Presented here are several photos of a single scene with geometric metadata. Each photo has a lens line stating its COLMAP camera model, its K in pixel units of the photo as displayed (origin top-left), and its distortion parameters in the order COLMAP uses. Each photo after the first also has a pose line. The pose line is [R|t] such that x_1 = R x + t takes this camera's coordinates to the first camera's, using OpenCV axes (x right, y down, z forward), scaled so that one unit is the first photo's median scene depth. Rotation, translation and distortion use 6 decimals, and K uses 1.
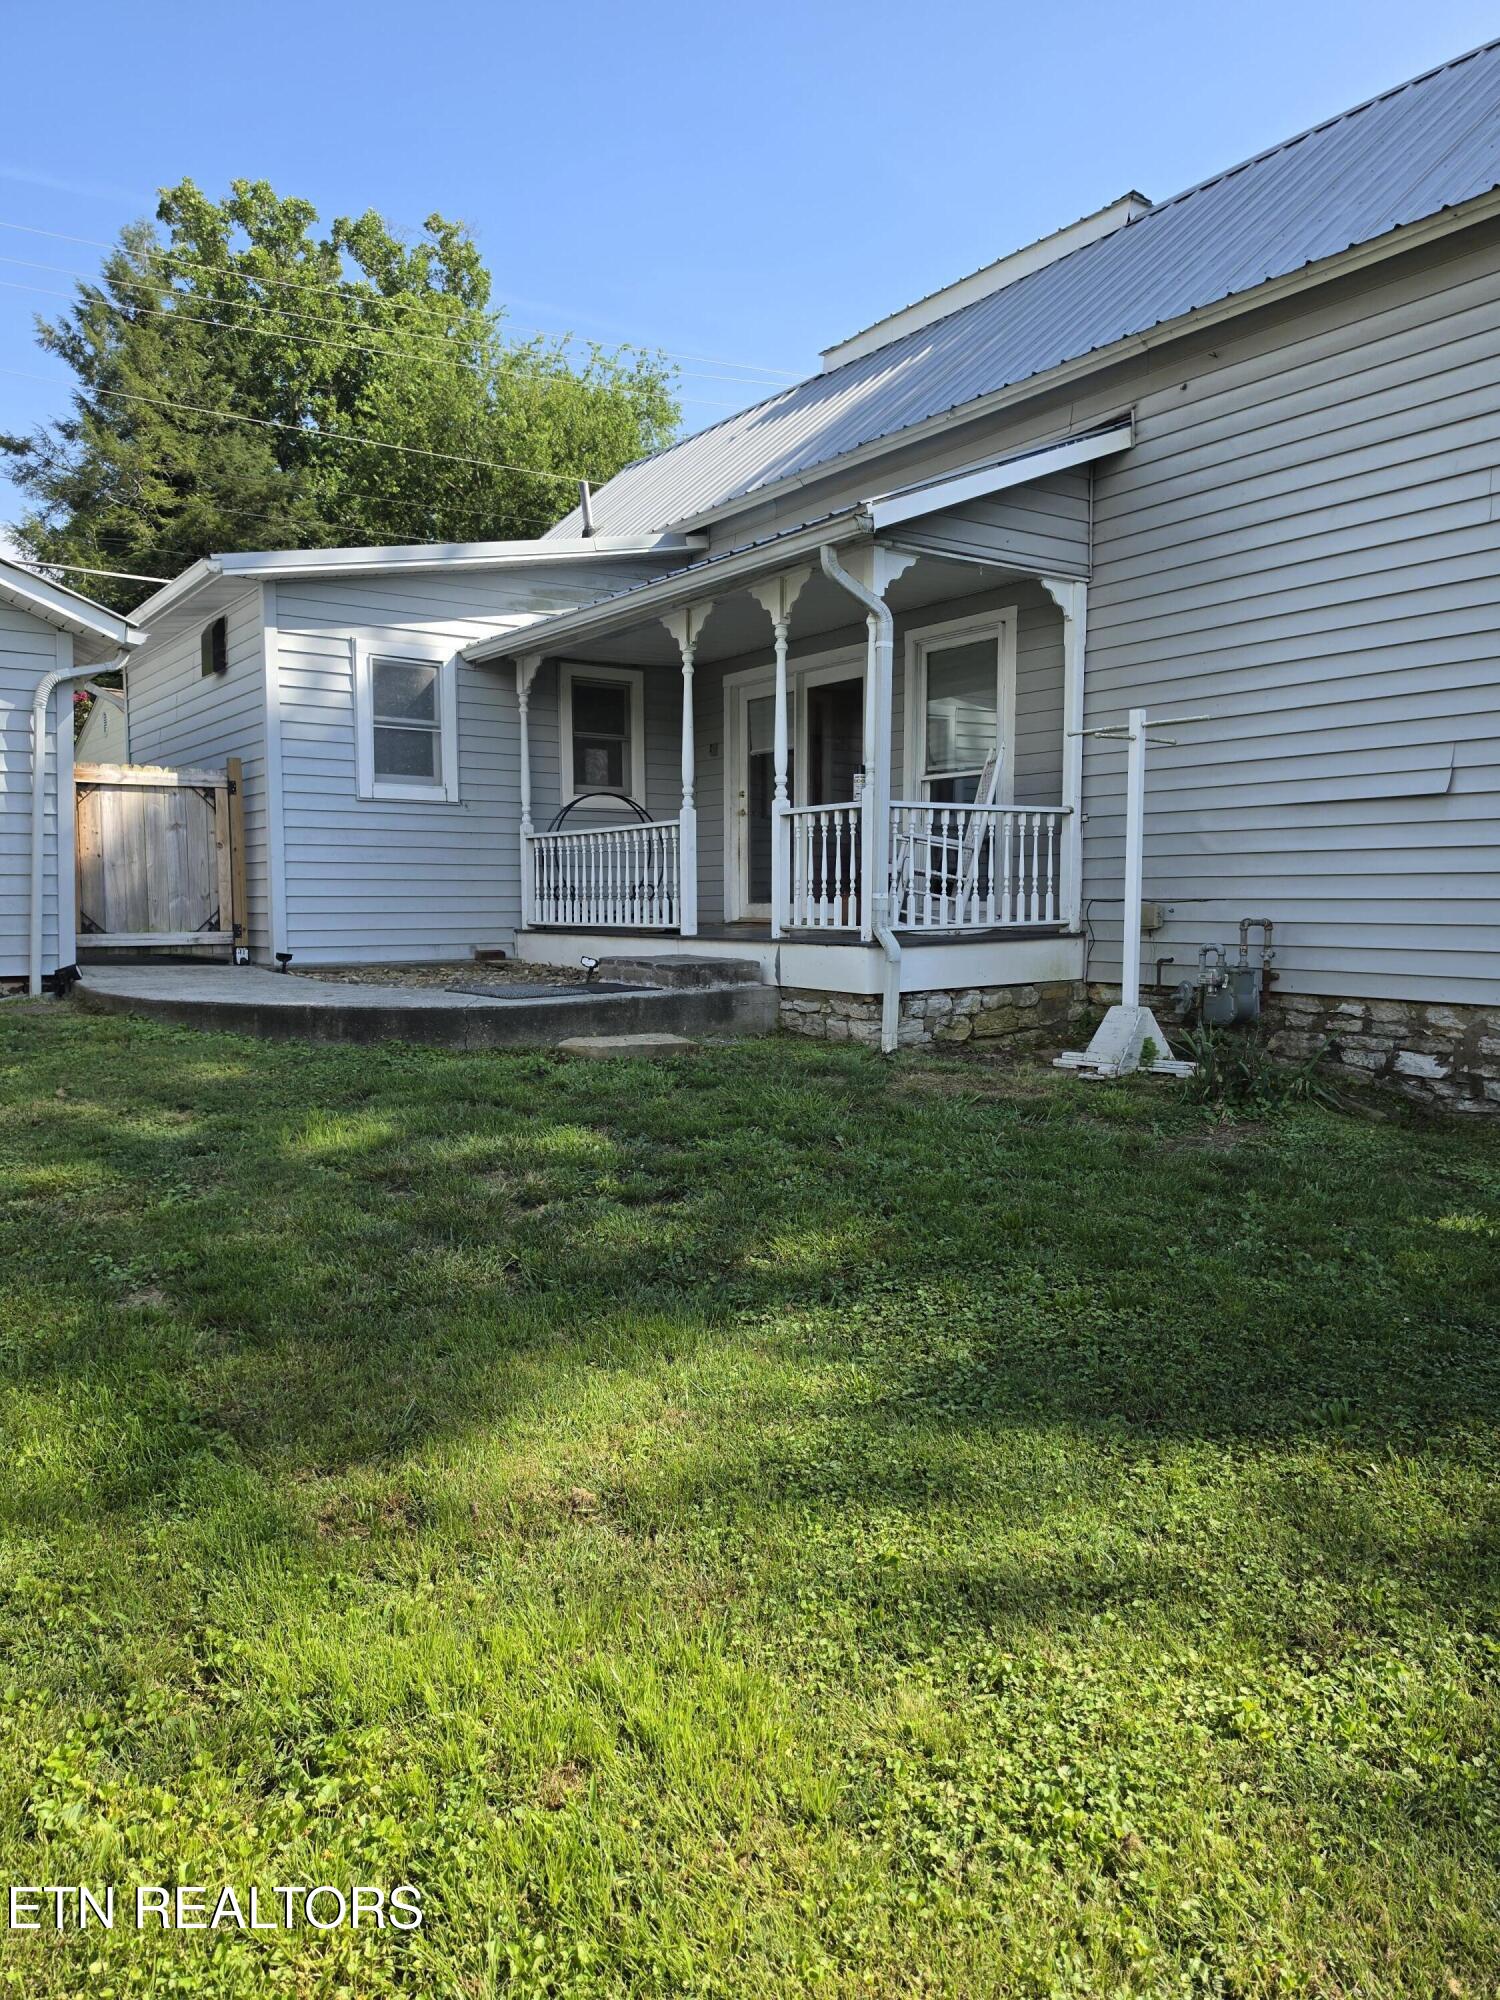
lens RADIAL K [[1389.0, 0, 762.3], [0, 1389.0, 995.7], [0, 0, 1]] dist [0.099730, -0.152533]
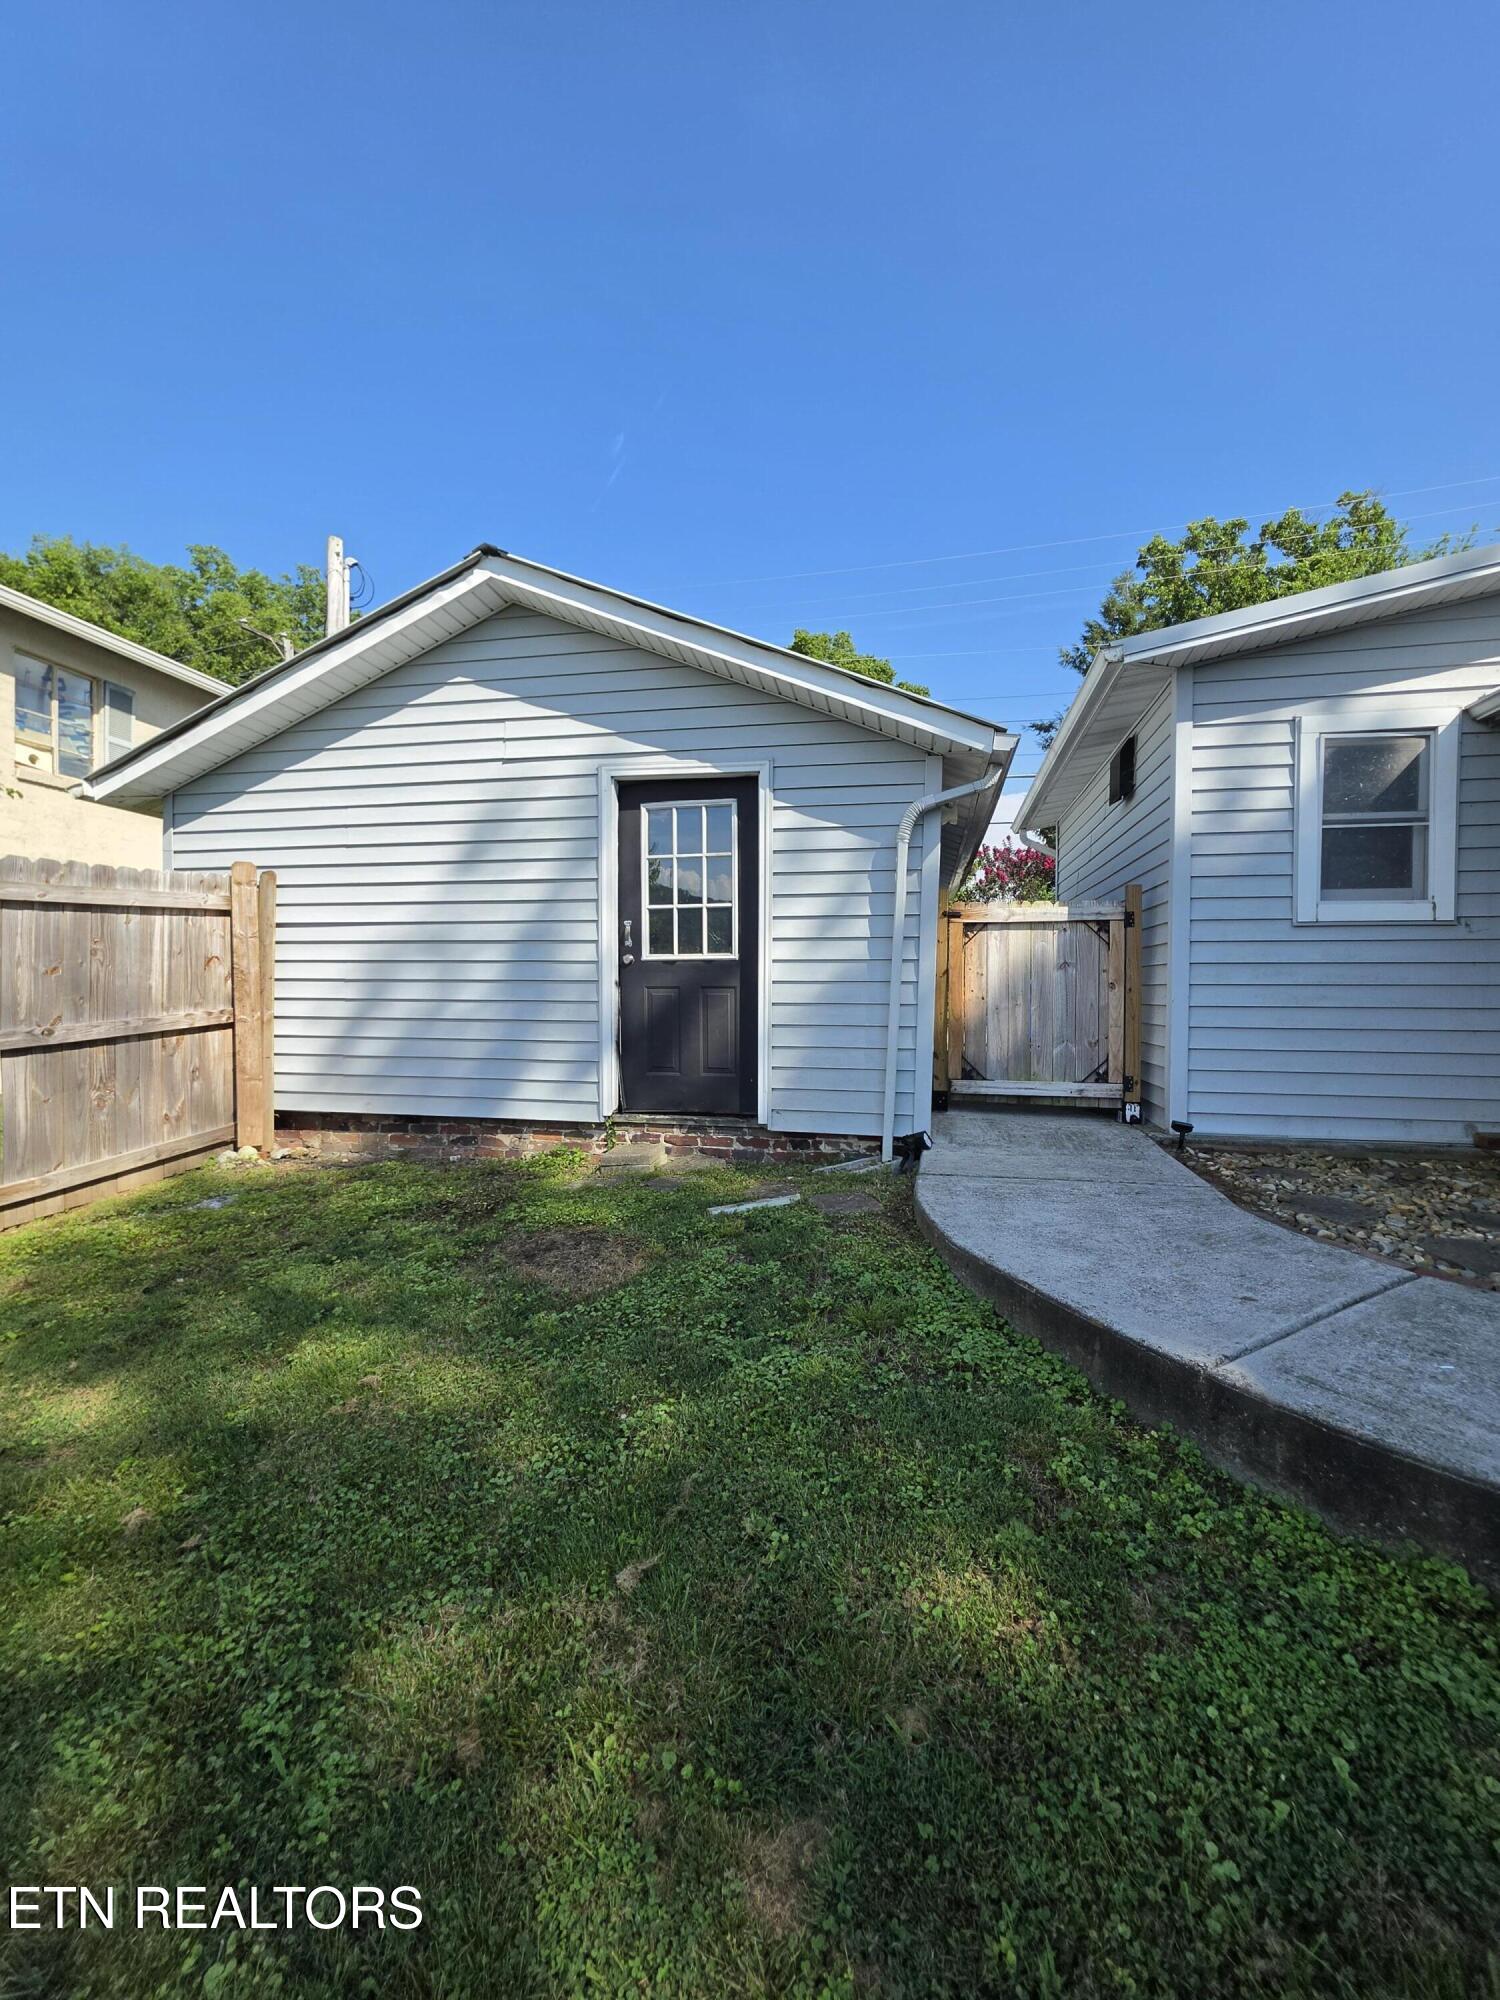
lens RADIAL K [[806.3, 0, 760.8], [0, 806.3, 1003.3], [0, 0, 1]] dist [-0.002430, -0.000260]
pose [[0.674263, 0.020822, -0.738198, -0.163630], [-0.057187, 0.998073, -0.024082, -0.071633], [0.736274, 0.058453, 0.674155, 0.504016]]
